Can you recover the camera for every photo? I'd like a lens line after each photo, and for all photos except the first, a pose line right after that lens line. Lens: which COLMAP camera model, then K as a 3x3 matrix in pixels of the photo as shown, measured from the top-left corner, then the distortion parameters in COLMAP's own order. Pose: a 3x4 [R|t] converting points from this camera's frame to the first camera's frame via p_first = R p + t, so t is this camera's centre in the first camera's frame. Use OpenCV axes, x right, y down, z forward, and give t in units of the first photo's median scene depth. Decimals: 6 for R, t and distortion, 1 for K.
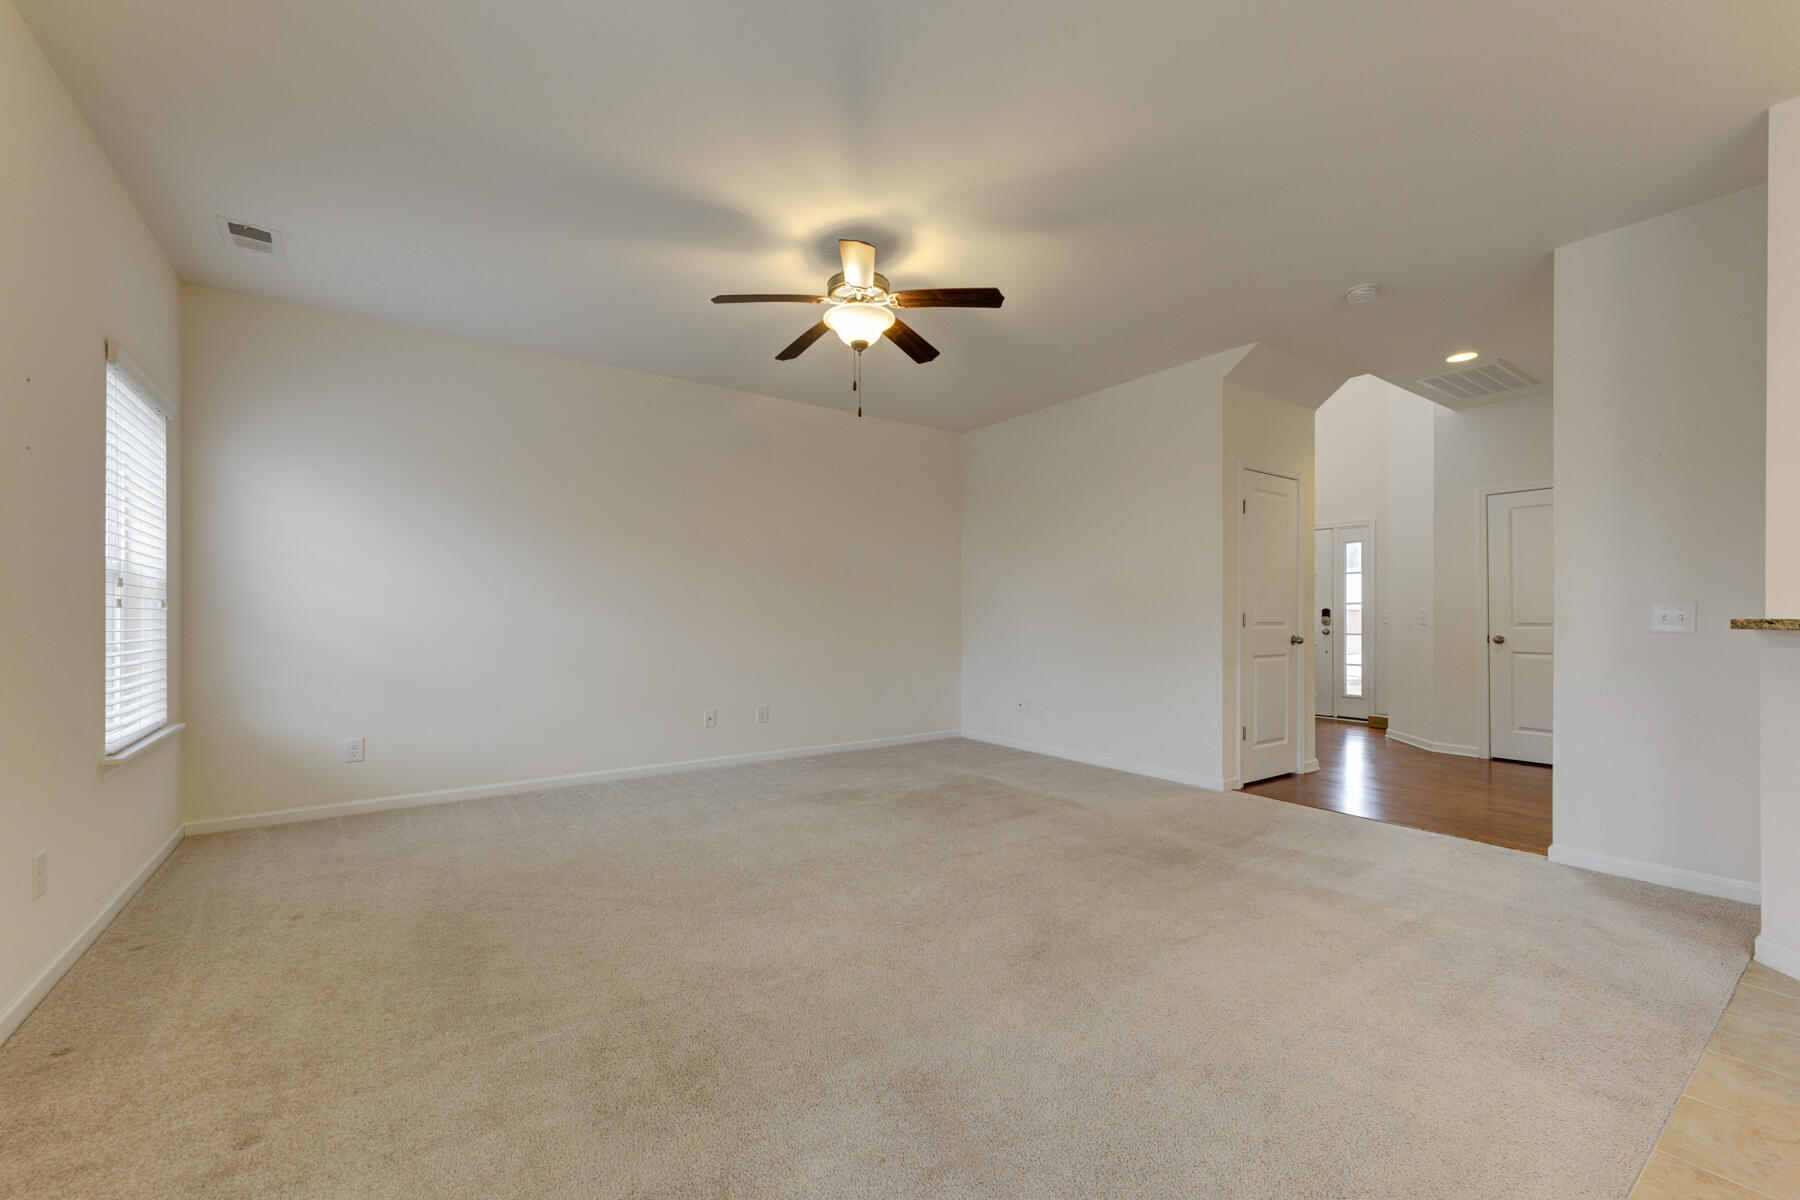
lens RADIAL K [[734.9, 0, 891.4], [0, 734.9, 613.0], [0, 0, 1]] dist [0.009227, -0.000412]
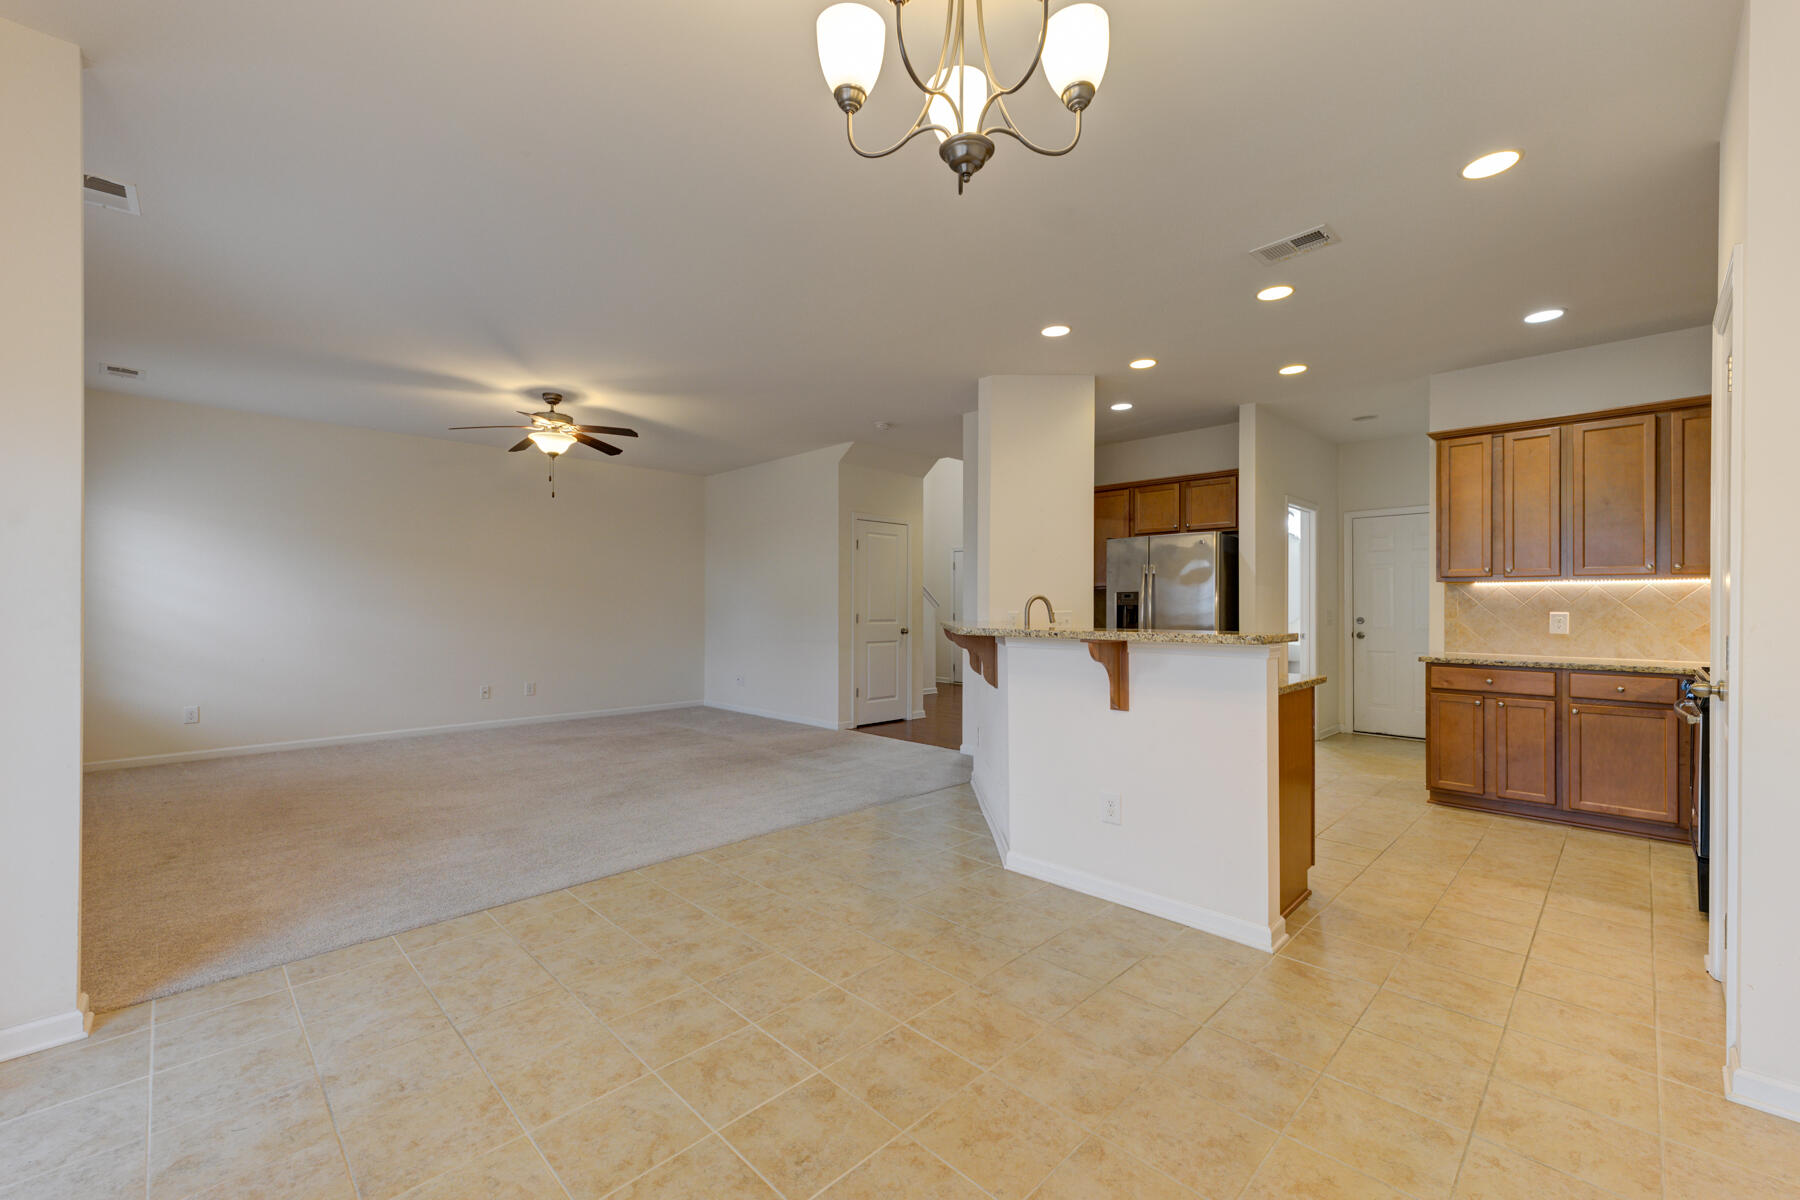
lens RADIAL K [[732.3, 0, 900.2], [0, 732.3, 604.1], [0, 0, 1]] dist [0.002725, -0.000235]
pose [[0.984685, -0.000616, 0.174340, 0.328777], [0.000475, 1.000000, 0.000850, -0.023992], [-0.174341, -0.000754, 0.984685, -0.560906]]
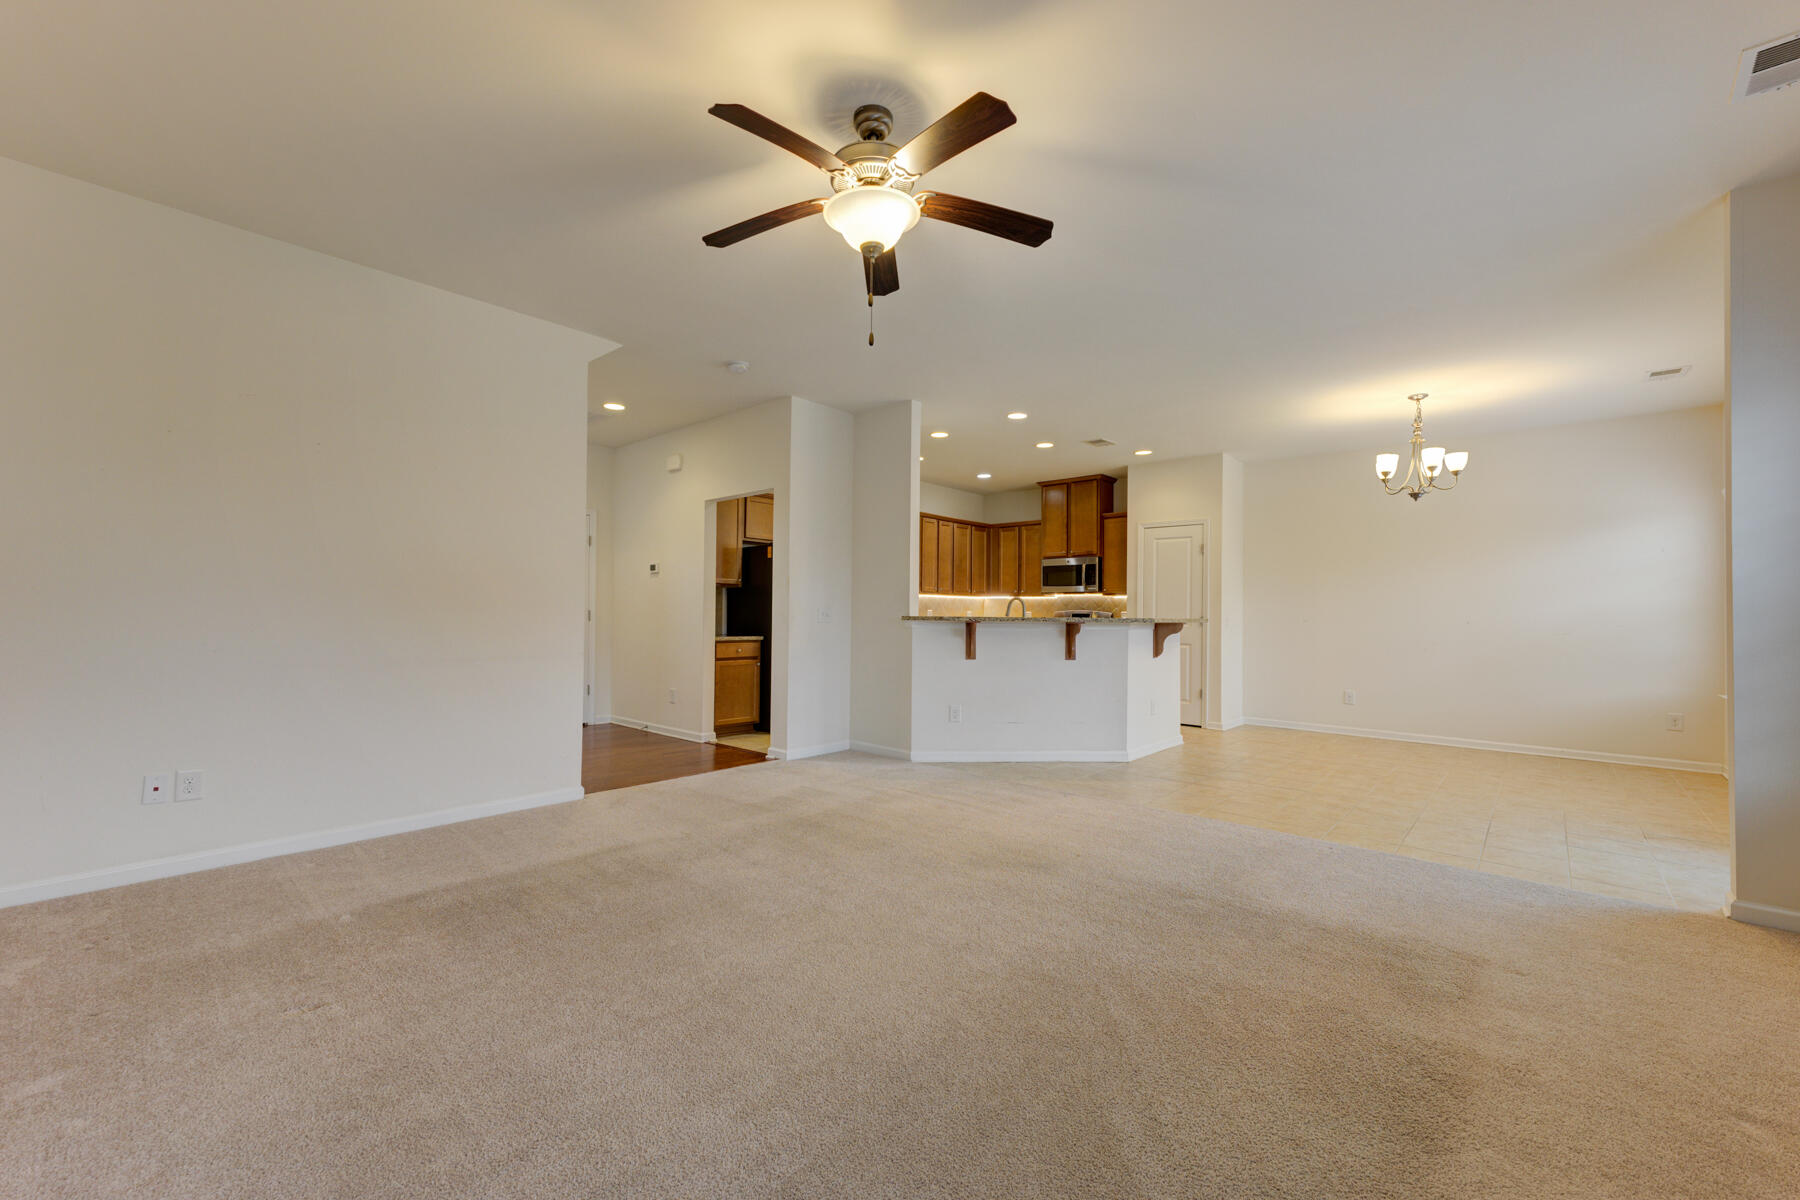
lens RADIAL K [[735.2, 0, 879.1], [0, 735.2, 598.9], [0, 0, 1]] dist [0.009430, -0.000220]
pose [[-0.225591, 0.016109, 0.974089, -0.588846], [-0.015165, 0.999684, -0.020044, 0.000800], [-0.974104, -0.019294, -0.225276, 0.893978]]
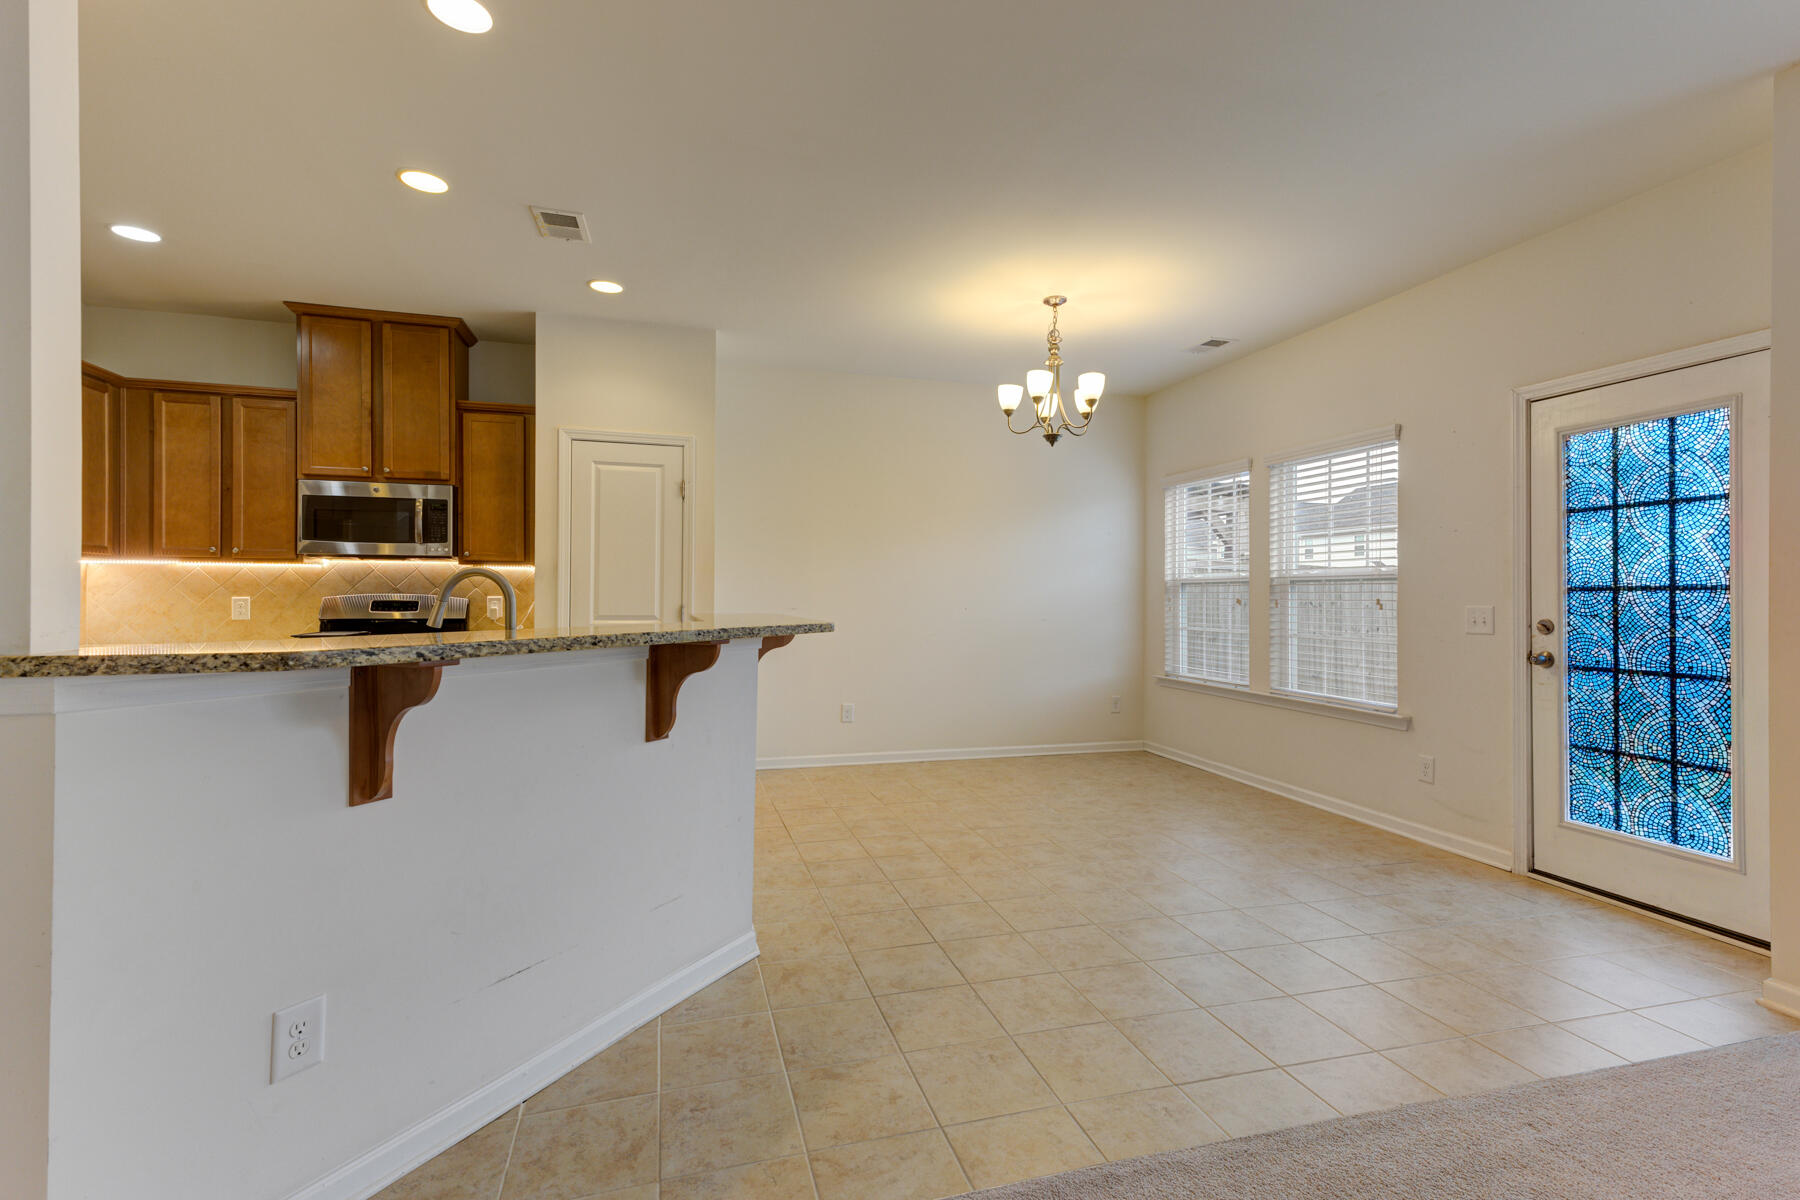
lens RADIAL K [[816.0, 0, 900.9], [0, 816.0, 593.3], [0, 0, 1]] dist [0.031548, -0.000503]
pose [[-0.949276, -0.007015, 0.314367, 0.274115], [-0.008909, 0.999950, -0.004589, -0.018035], [-0.314319, -0.007157, -0.949291, 0.733358]]
